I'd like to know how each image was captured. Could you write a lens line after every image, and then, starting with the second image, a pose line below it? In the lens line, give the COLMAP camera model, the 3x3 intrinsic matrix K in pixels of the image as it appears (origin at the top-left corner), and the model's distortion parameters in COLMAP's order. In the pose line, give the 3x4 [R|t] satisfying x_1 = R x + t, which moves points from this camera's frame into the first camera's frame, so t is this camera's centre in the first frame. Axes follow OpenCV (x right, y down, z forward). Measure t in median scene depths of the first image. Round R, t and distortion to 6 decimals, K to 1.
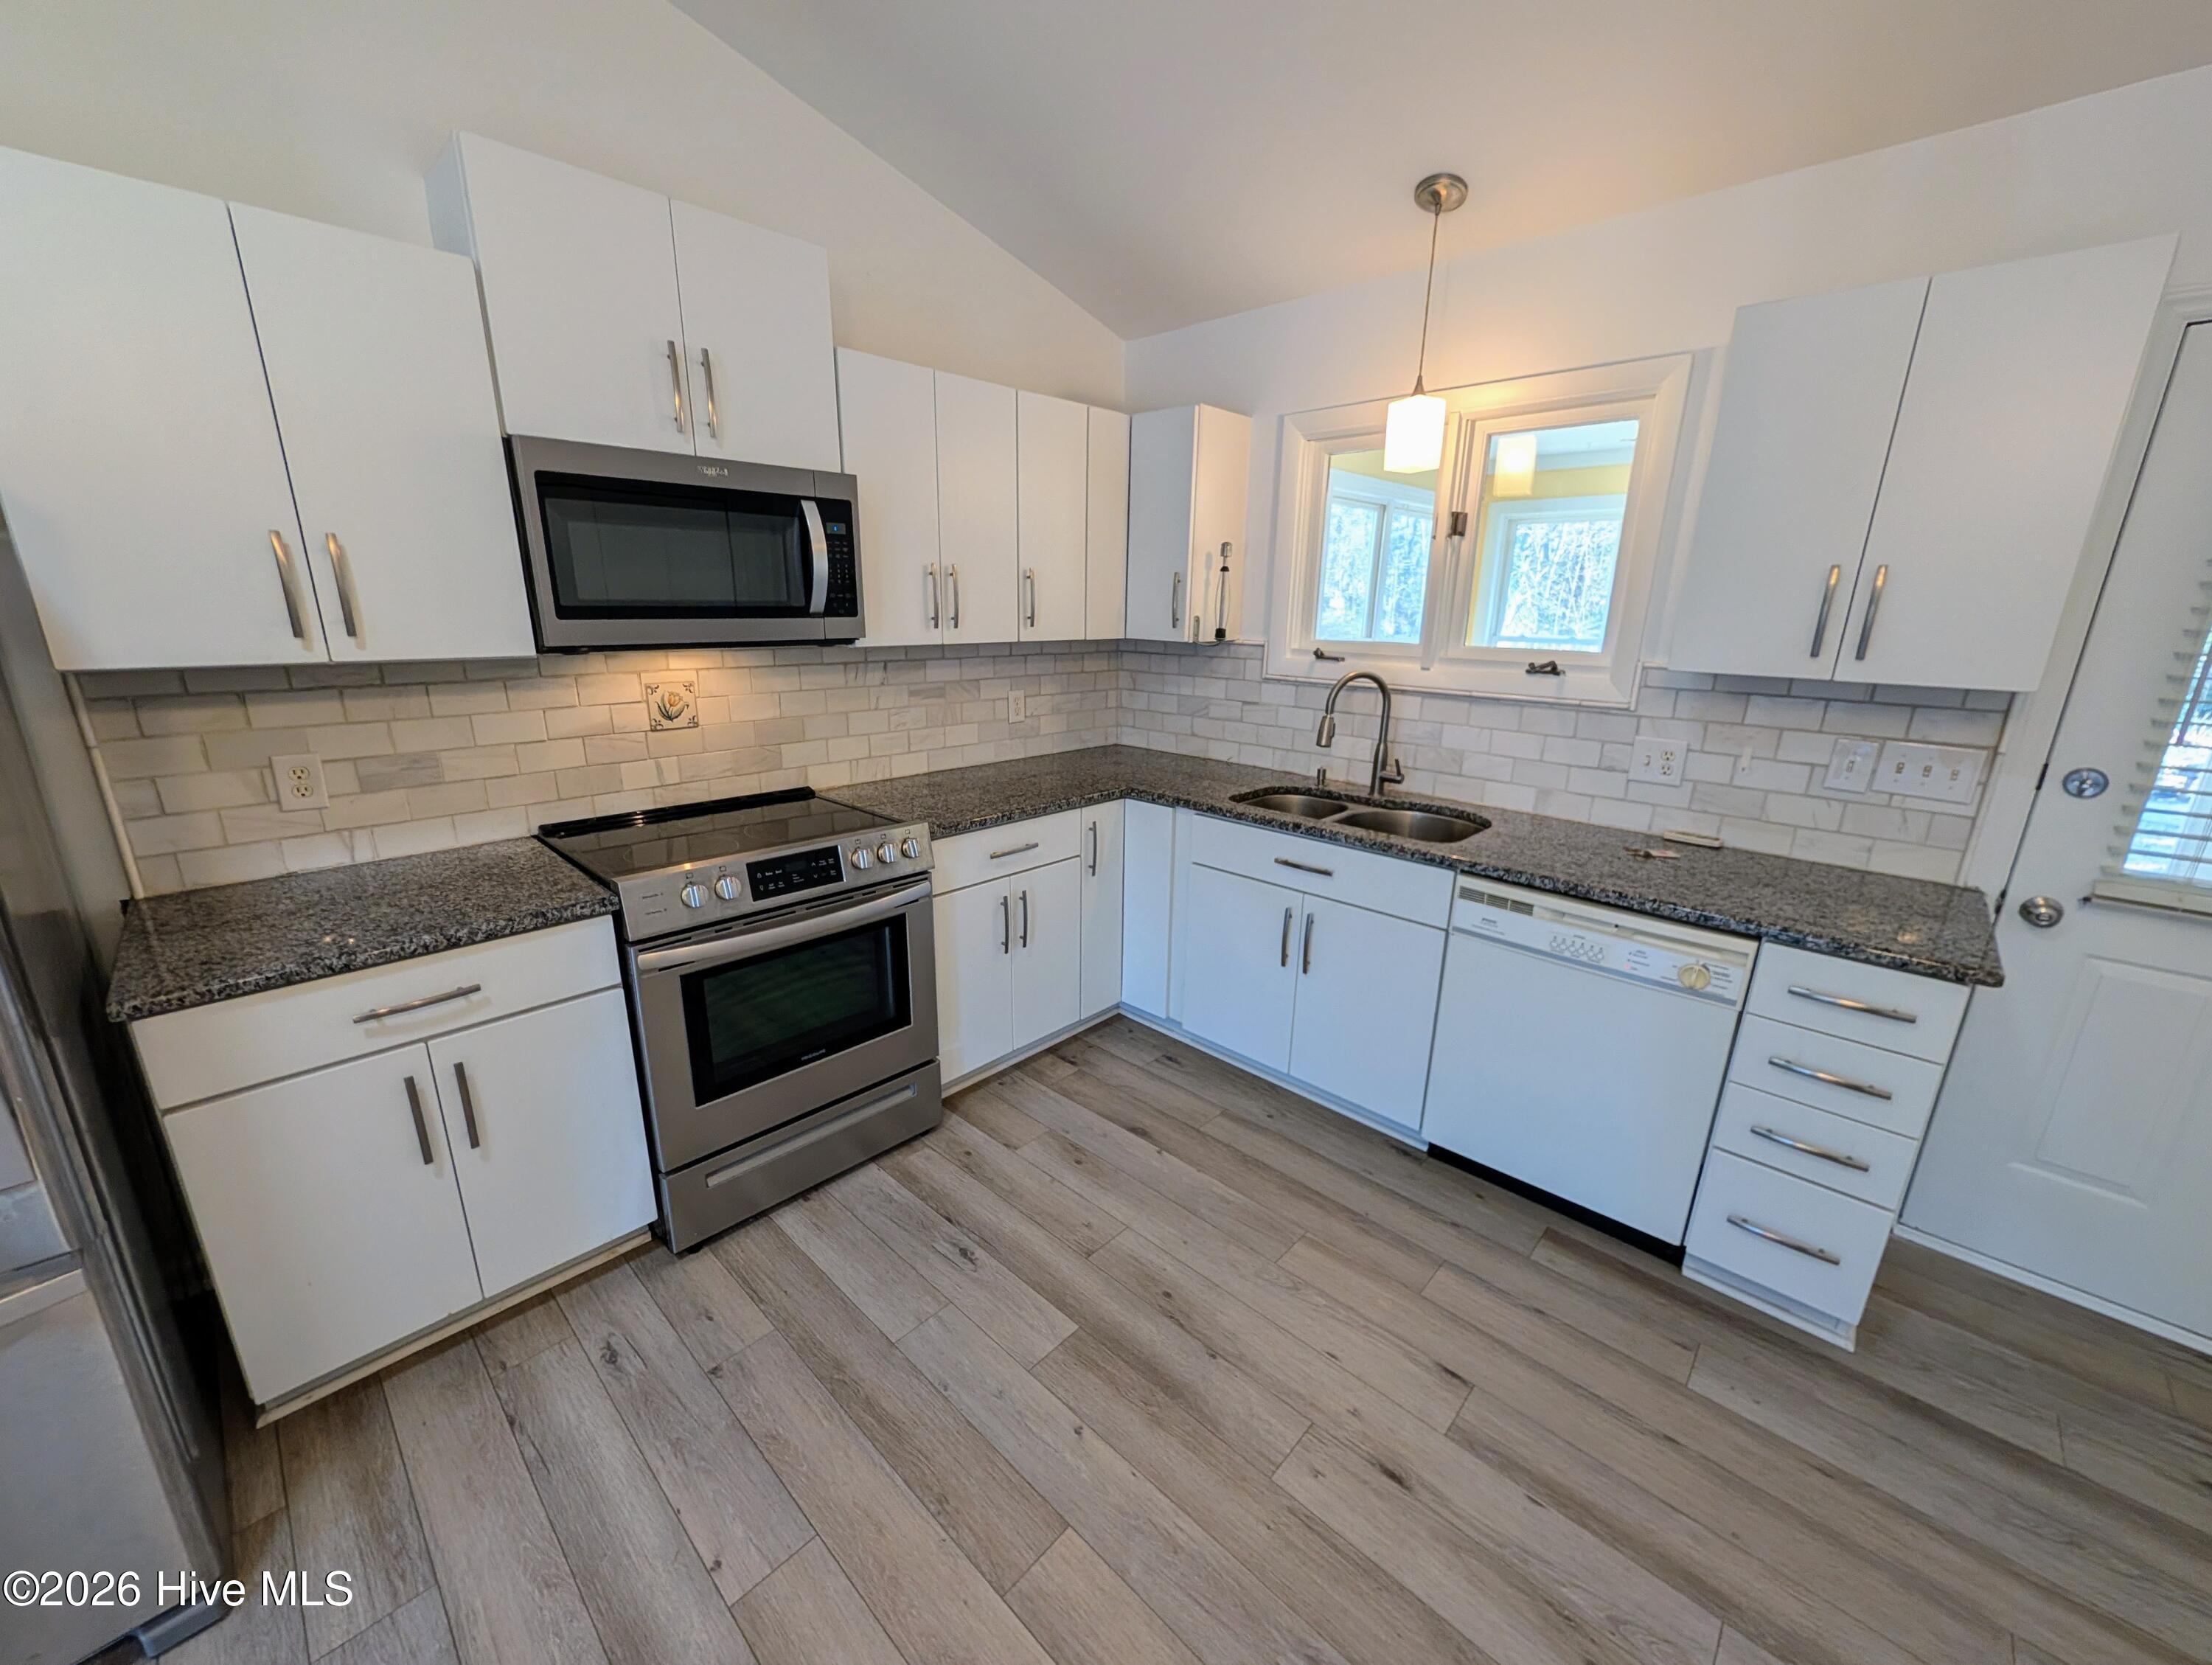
lens RADIAL K [[851.1, 0, 1094.0], [0, 851.1, 840.9], [0, 0, 1]] dist [0.000104, -0.000556]
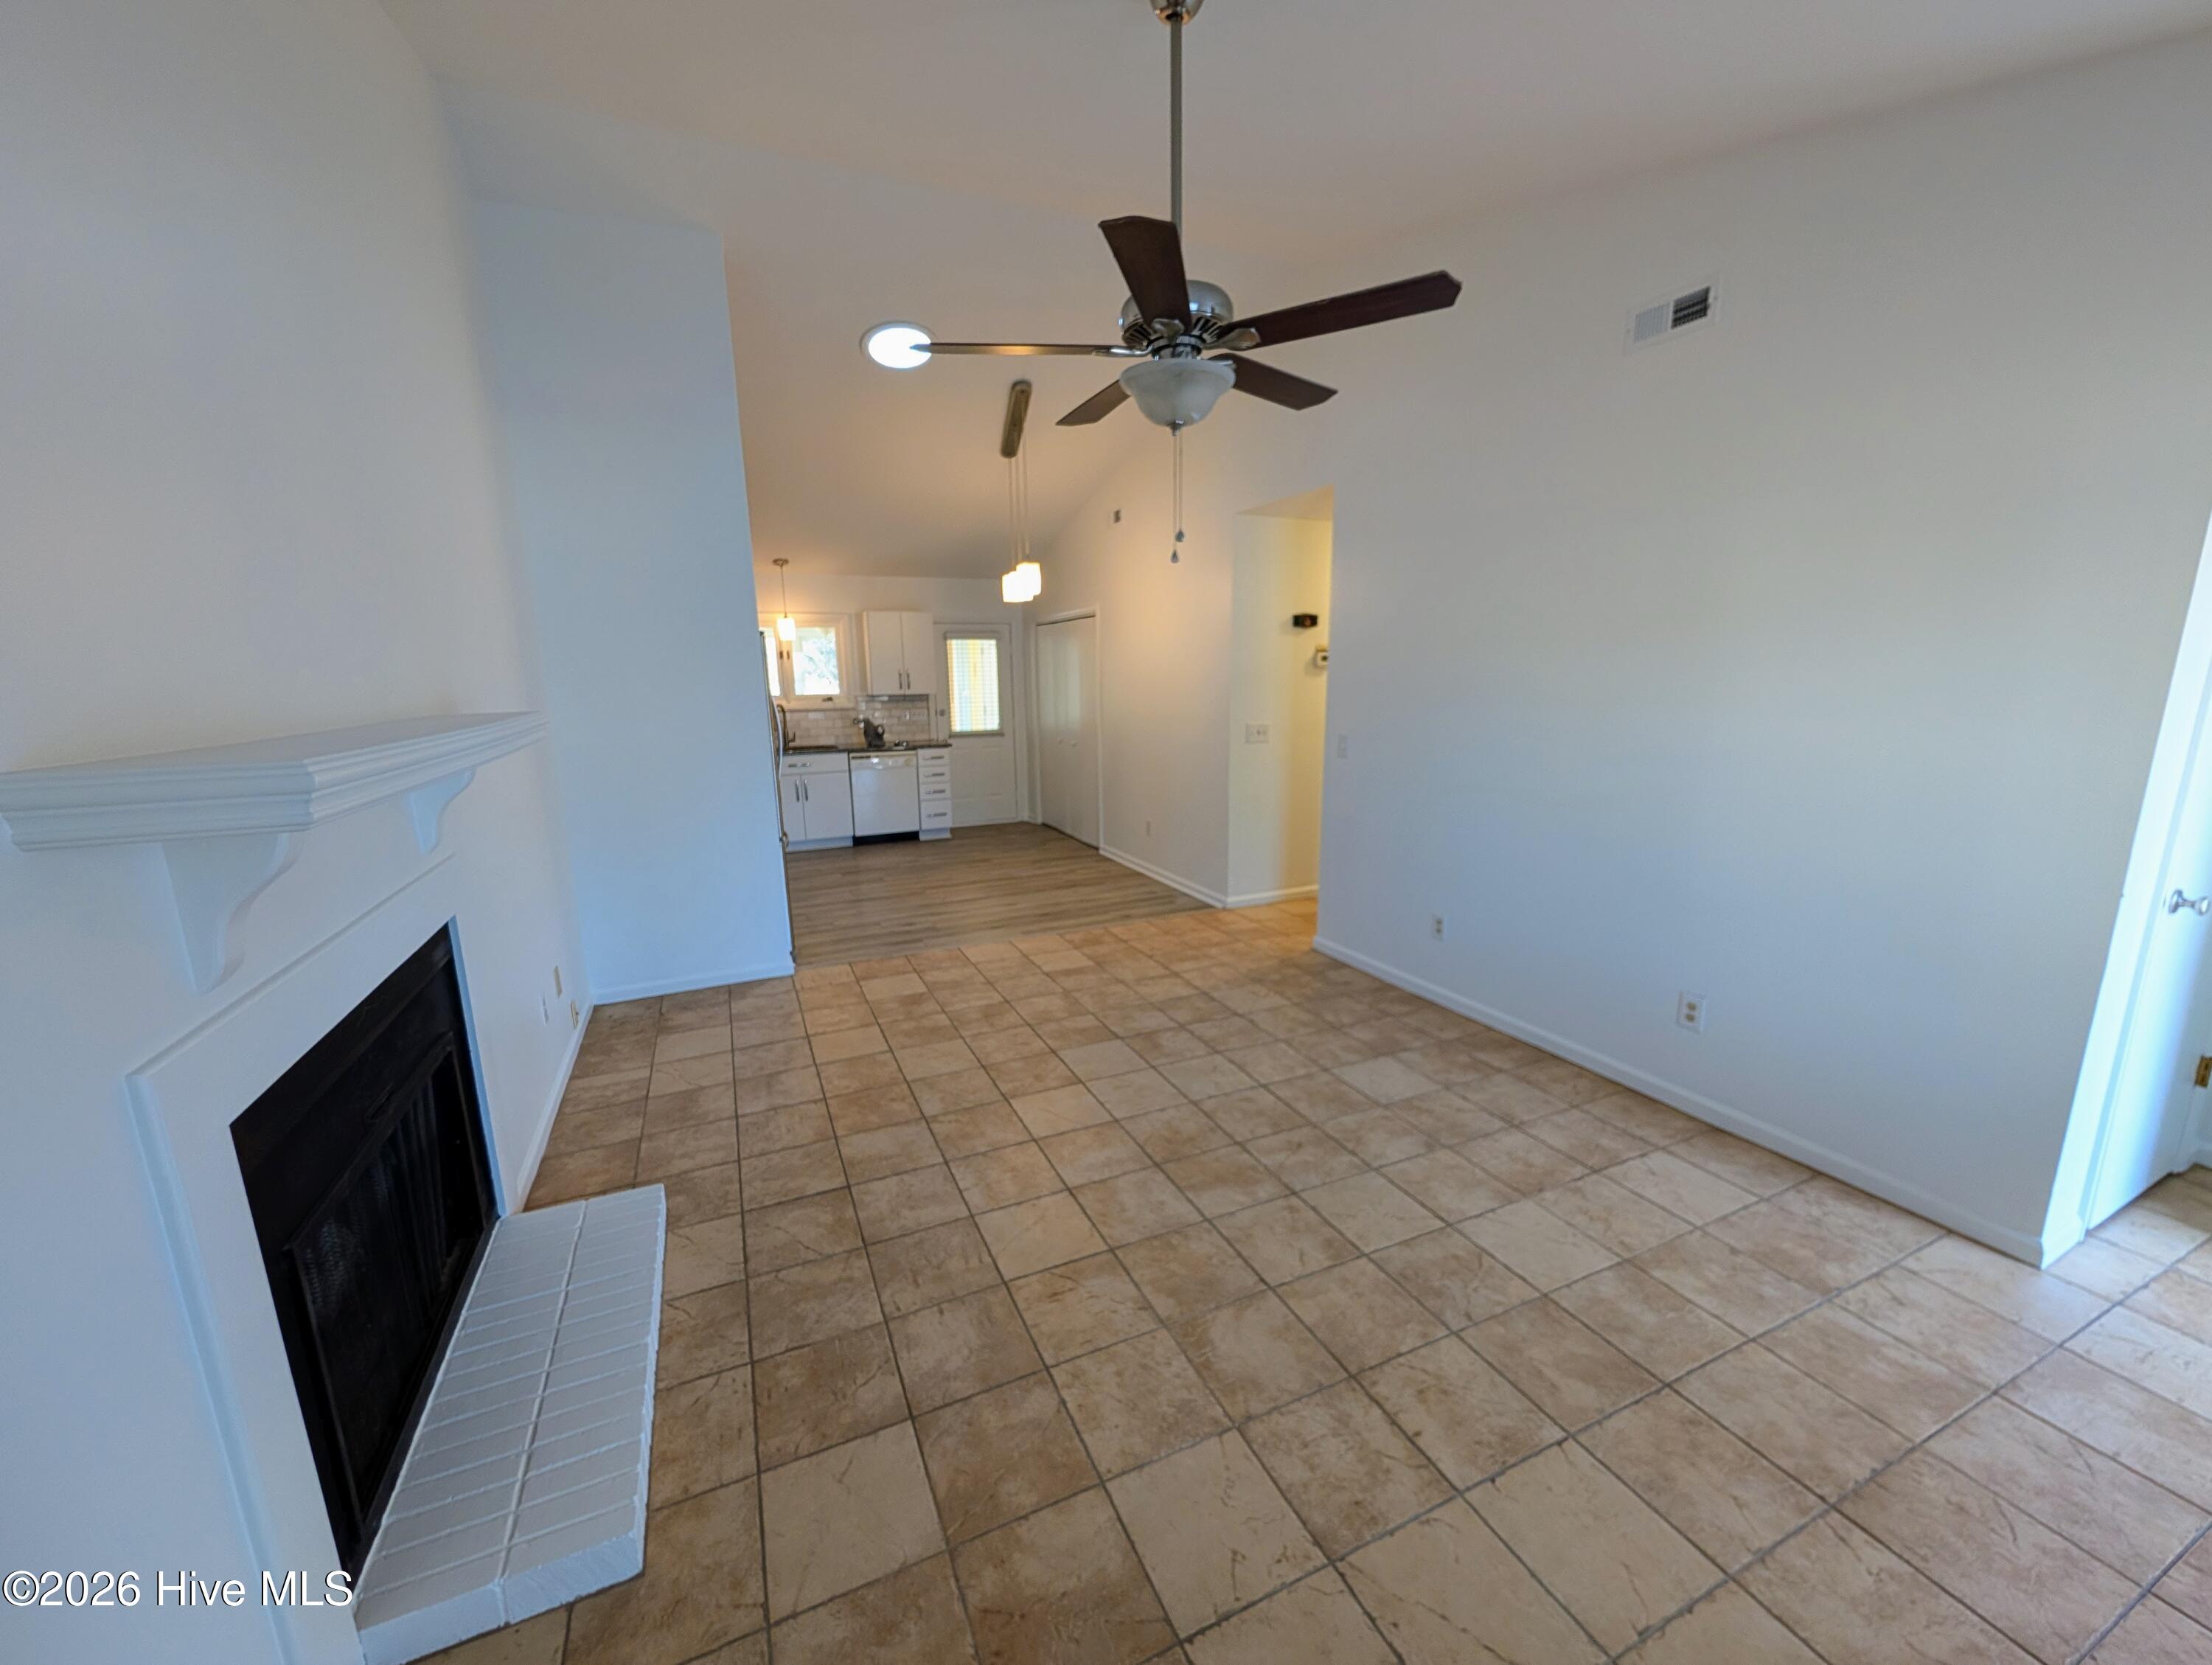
lens RADIAL K [[846.3, 0, 1094.2], [0, 846.3, 840.6], [0, 0, 1]] dist [-0.001193, -0.000095]
pose [[0.370505, -0.202410, 0.906507, -2.440279], [0.274047, 0.956342, 0.101530, 0.302580], [-0.887482, 0.210809, 0.409800, -1.272078]]
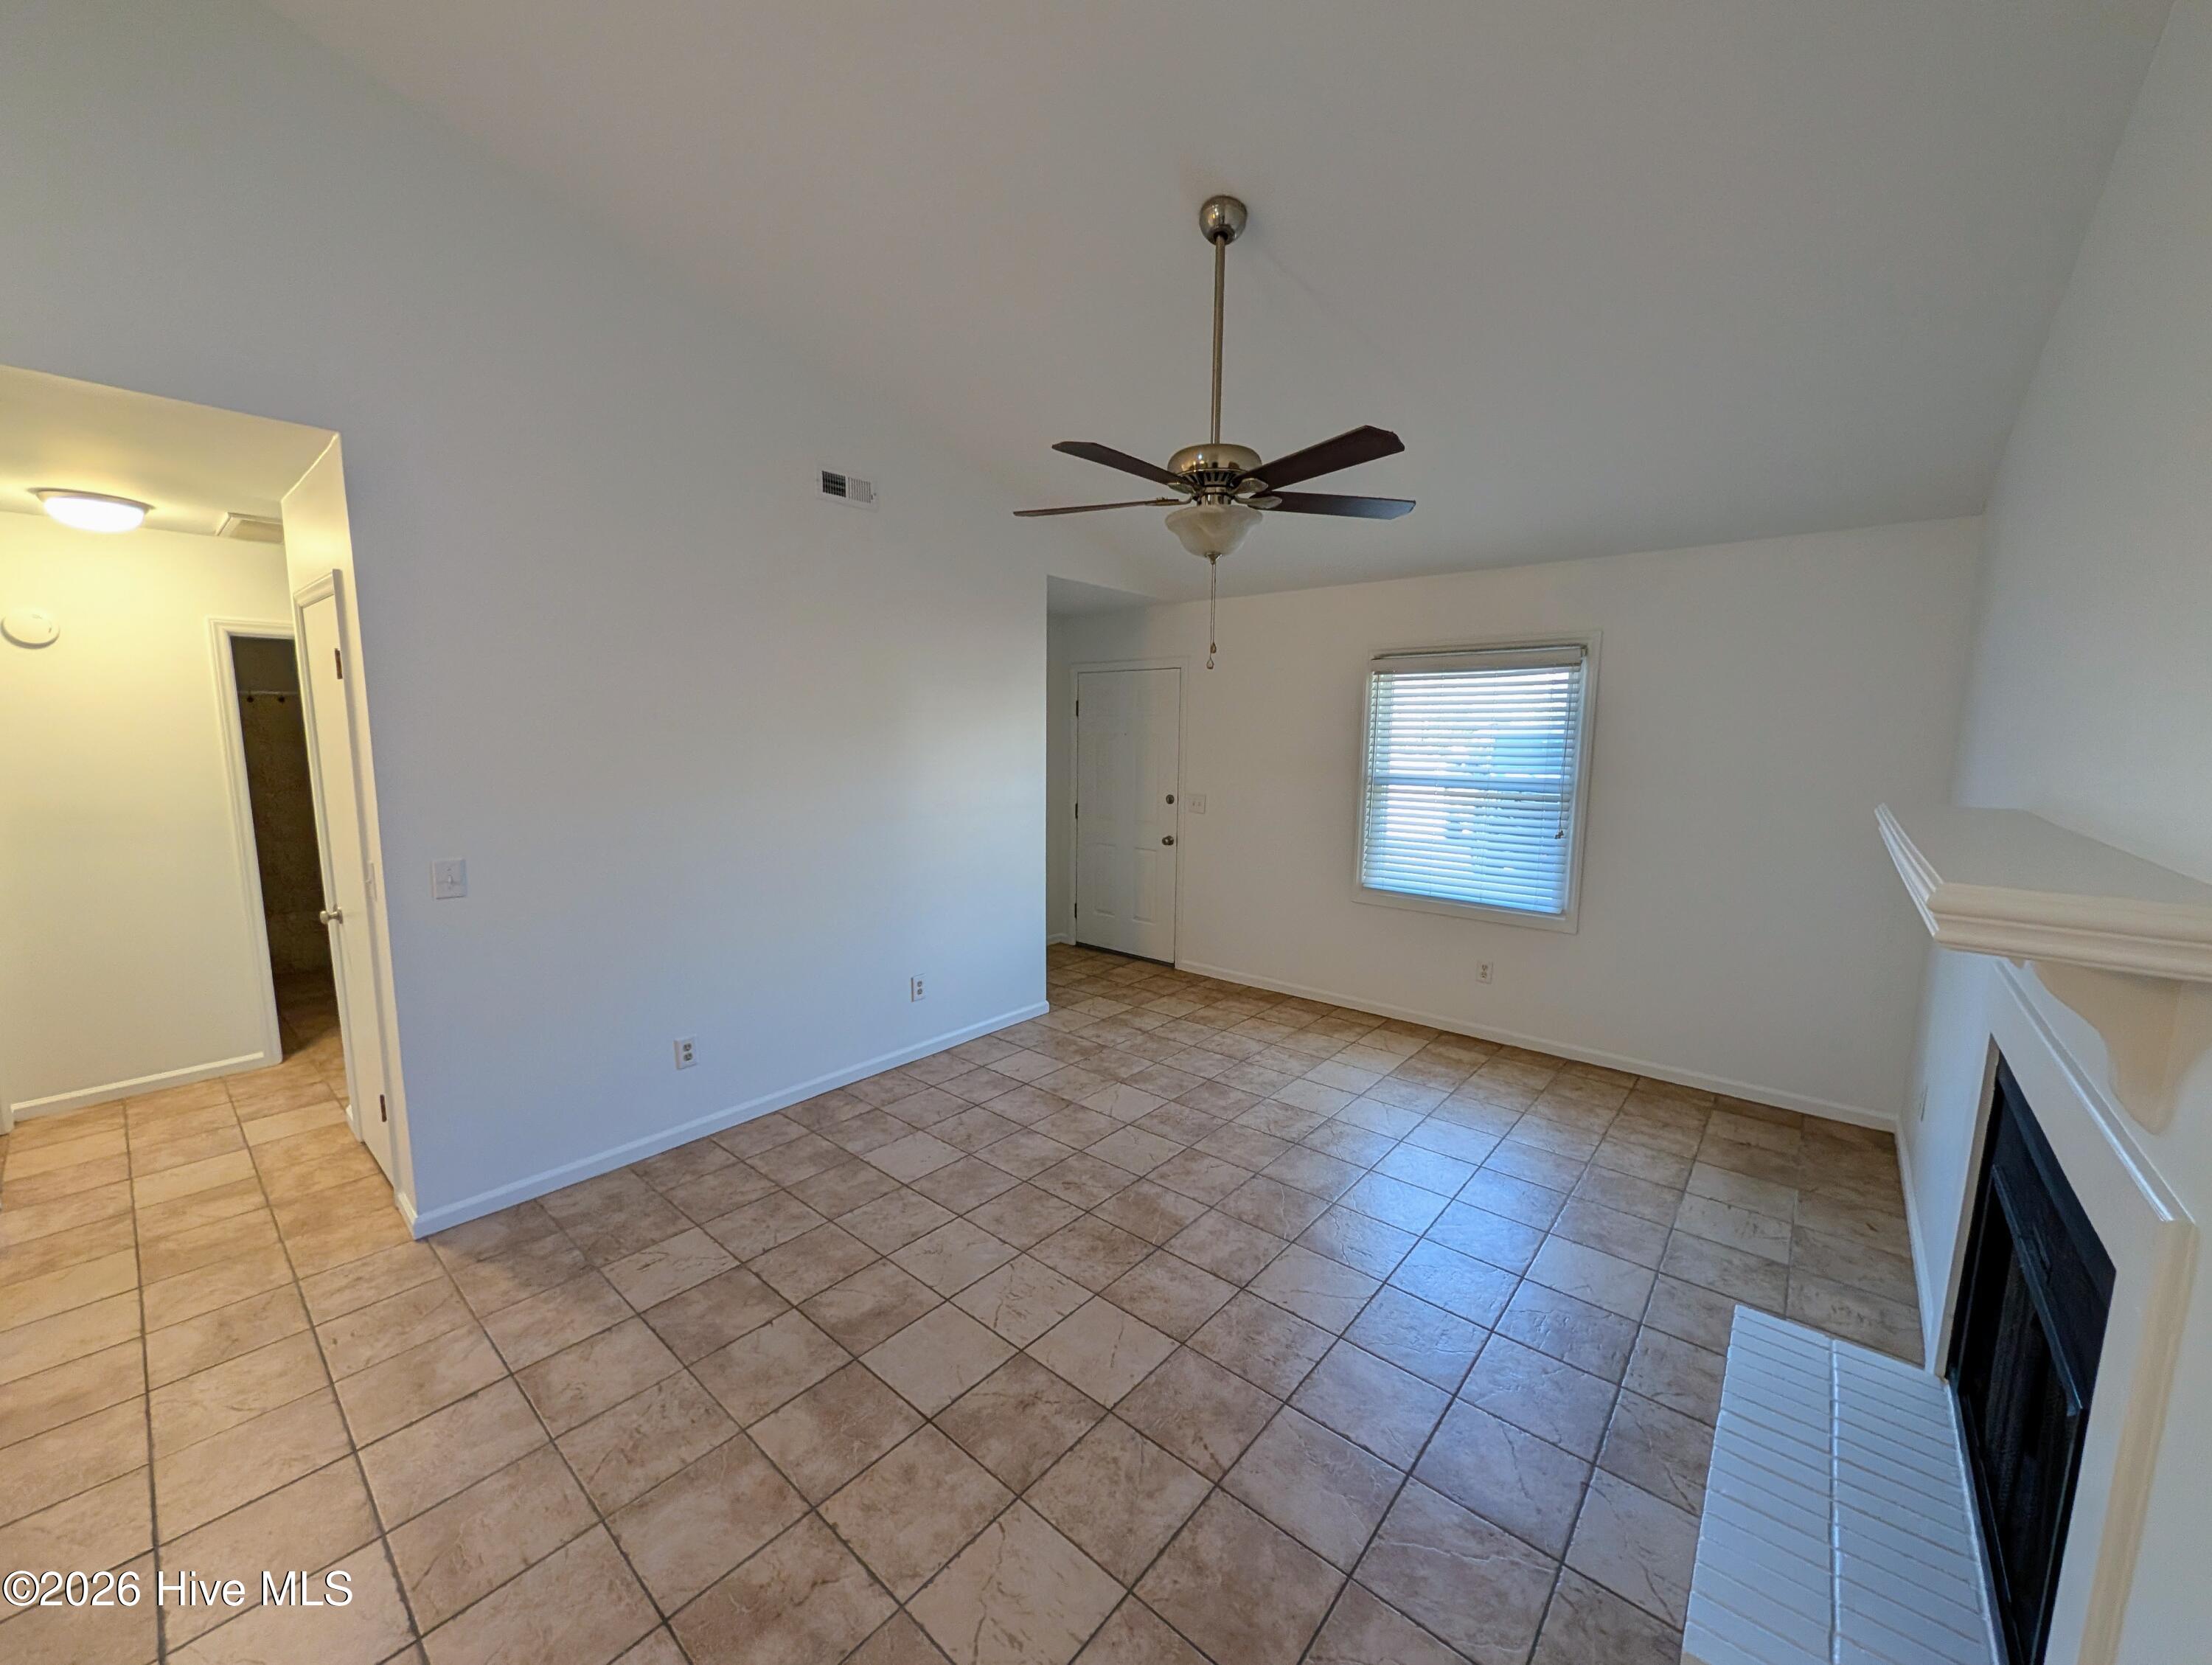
lens RADIAL K [[846.3, 0, 1094.2], [0, 846.3, 840.6], [0, 0, 1]] dist [-0.001193, -0.000095]
pose [[-0.998194, -0.015379, -0.058065, -1.212981], [-0.037160, 0.917590, 0.395788, -0.121463], [0.047193, 0.397231, -0.916504, 0.136647]]
